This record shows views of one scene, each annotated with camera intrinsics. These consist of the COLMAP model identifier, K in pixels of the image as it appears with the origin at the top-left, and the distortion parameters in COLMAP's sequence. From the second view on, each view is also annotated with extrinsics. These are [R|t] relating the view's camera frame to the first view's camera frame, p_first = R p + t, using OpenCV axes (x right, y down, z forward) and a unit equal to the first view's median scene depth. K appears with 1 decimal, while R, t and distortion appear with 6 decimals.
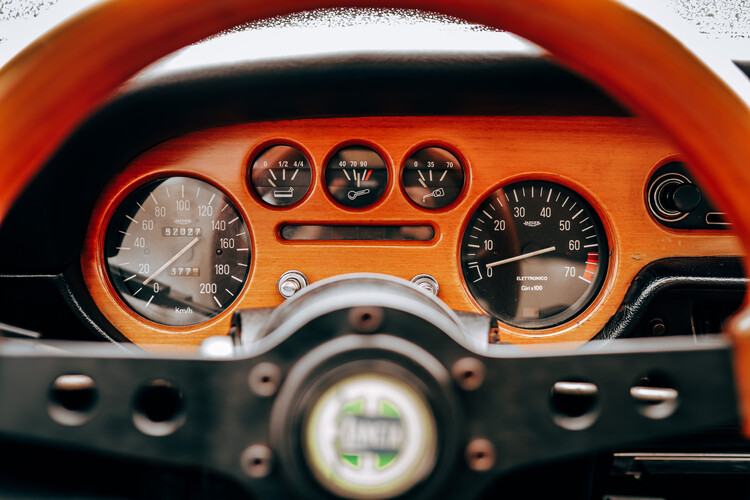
lens RADIAL K [[625.1, 0, 376.2], [0, 625.1, 249.7], [0, 0, 1]] dist [-0.126280, -0.001178]
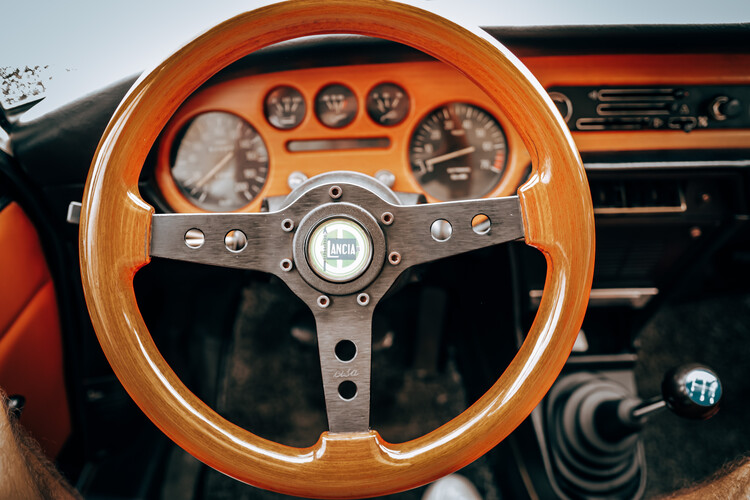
lens RADIAL K [[625.1, 0, 374.0], [0, 625.1, 251.5], [0, 0, 1]] dist [-0.126280, -0.001178]
pose [[0.998911, -0.043979, -0.015587, 0.068157], [0.045903, 0.986178, 0.159205, -0.007858], [0.008370, -0.159747, 0.987123, -0.524137]]
